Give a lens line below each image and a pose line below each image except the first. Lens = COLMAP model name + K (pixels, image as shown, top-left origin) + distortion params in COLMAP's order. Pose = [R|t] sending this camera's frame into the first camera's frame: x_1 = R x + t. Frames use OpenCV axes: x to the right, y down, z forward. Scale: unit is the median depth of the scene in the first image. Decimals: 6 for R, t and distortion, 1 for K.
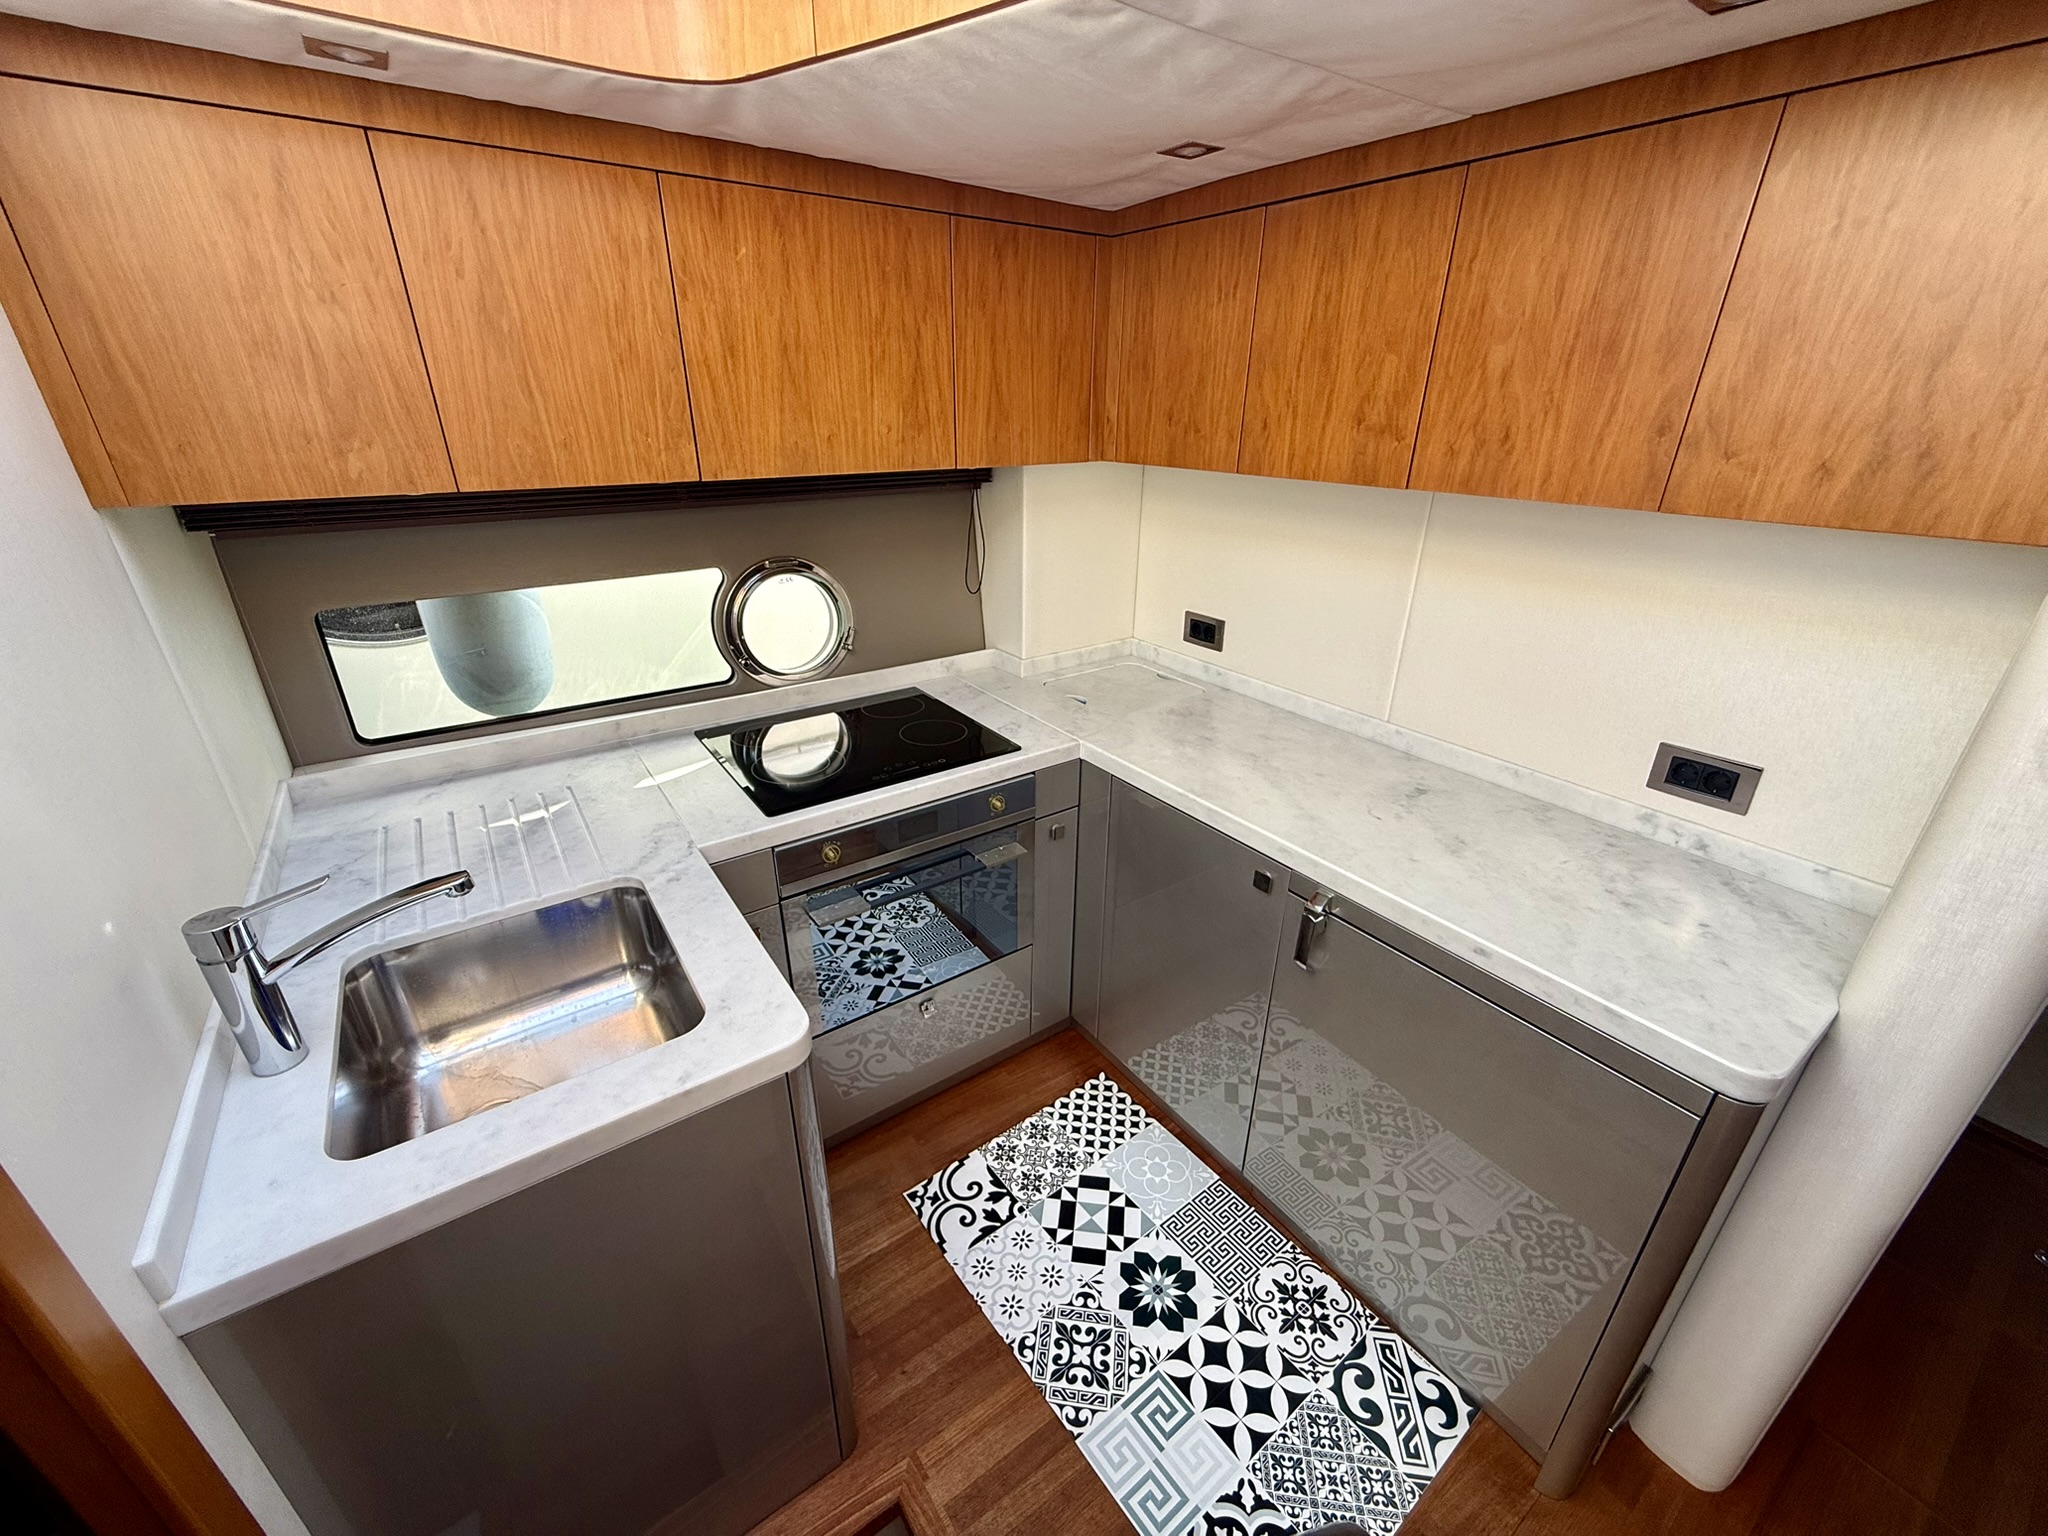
lens RADIAL K [[817.3, 0, 1016.8], [0, 817.3, 771.7], [0, 0, 1]] dist [0.001562, -0.000050]
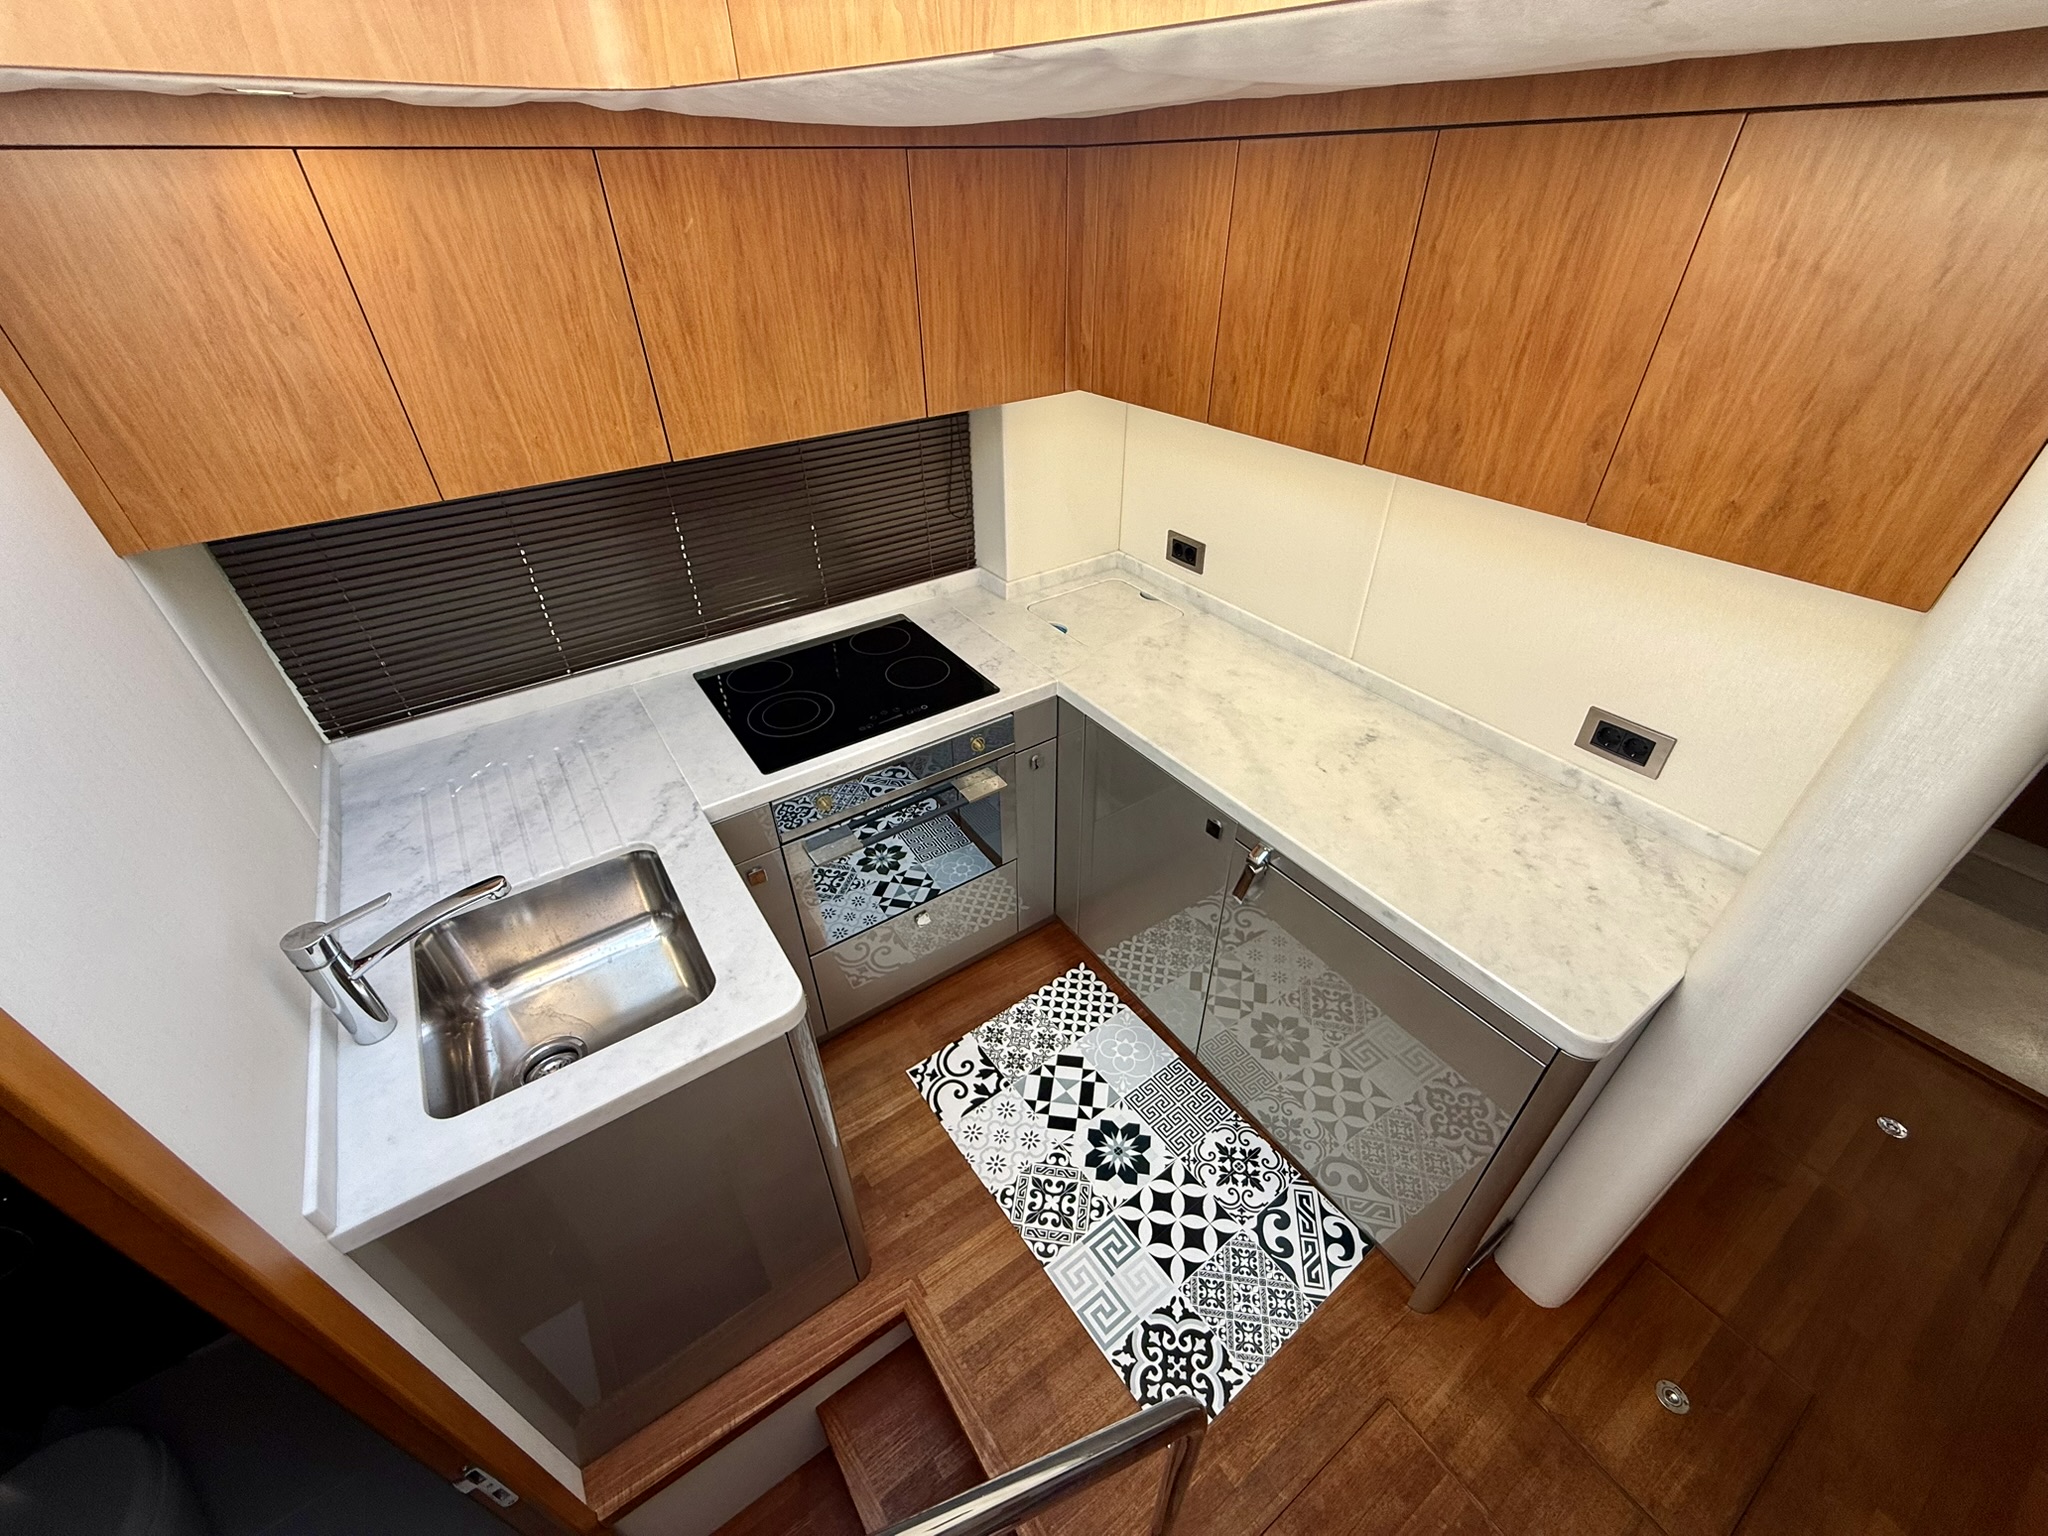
lens RADIAL K [[817.3, 0, 1016.8], [0, 817.3, 771.7], [0, 0, 1]] dist [0.001562, -0.000050]
pose [[0.999661, -0.009458, -0.024269, 0.068031], [0.014191, 0.979083, 0.202966, -0.182365], [0.021842, -0.203241, 0.978885, -0.073596]]
